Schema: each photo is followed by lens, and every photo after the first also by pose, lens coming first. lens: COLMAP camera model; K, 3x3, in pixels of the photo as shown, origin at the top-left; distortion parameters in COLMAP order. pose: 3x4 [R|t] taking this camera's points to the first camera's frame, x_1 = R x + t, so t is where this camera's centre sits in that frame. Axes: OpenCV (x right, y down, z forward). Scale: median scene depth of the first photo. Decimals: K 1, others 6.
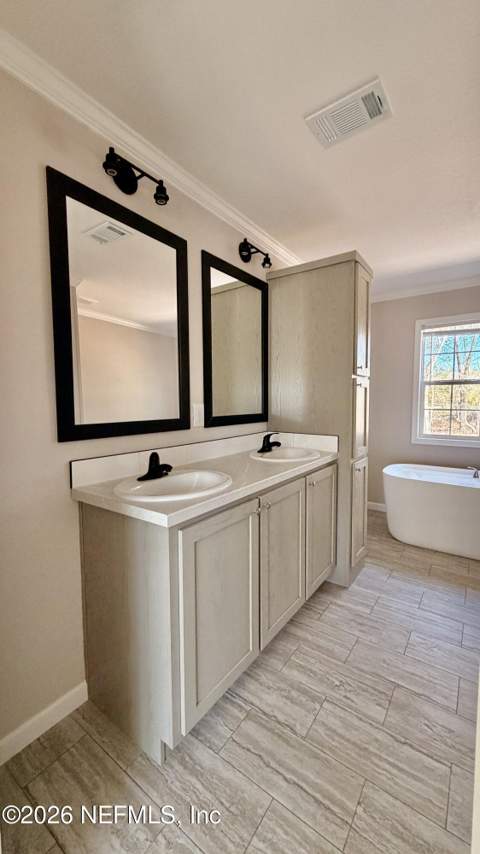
lens RADIAL K [[339.6, 0, 239.6], [0, 339.6, 424.8], [0, 0, 1]] dist [0.000390, 0.000281]
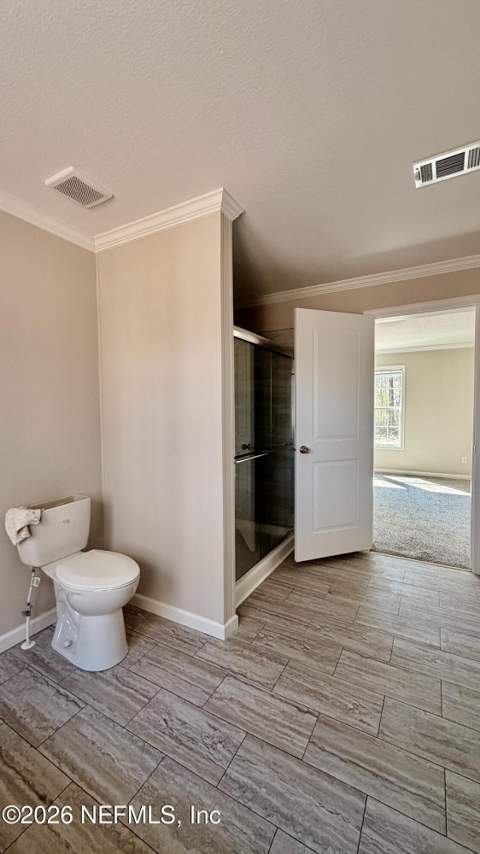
lens RADIAL K [[339.6, 0, 239.6], [0, 339.6, 424.8], [0, 0, 1]] dist [0.000390, 0.000281]
pose [[-0.994662, 0.013574, -0.102293, 0.864436], [0.002091, 0.993759, 0.111533, -0.130196], [0.103168, 0.110724, -0.988482, 1.614088]]
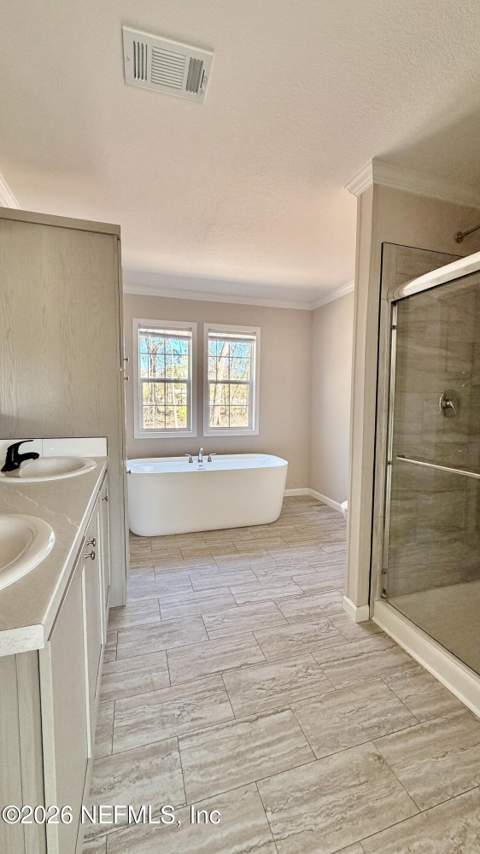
lens RADIAL K [[339.6, 0, 239.6], [0, 339.6, 424.8], [0, 0, 1]] dist [0.000390, 0.000281]
pose [[0.599113, -0.055665, 0.798727, -0.234152], [0.046688, 0.998312, 0.034555, -0.014838], [-0.799302, 0.016589, 0.600700, 0.261815]]
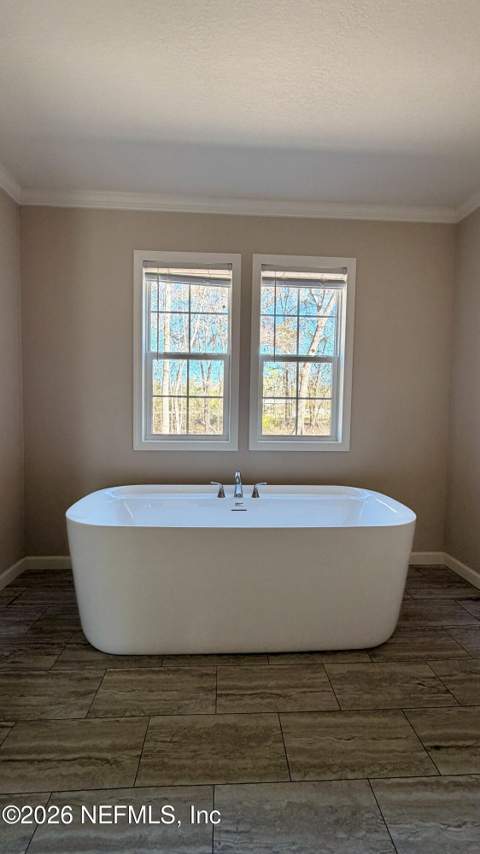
lens RADIAL K [[339.6, 0, 239.6], [0, 339.6, 424.8], [0, 0, 1]] dist [0.000390, 0.000281]
pose [[0.780126, -0.017322, 0.625382, 0.534108], [0.028210, 0.999574, -0.007504, 0.037002], [-0.624986, 0.023496, 0.780282, 0.783953]]
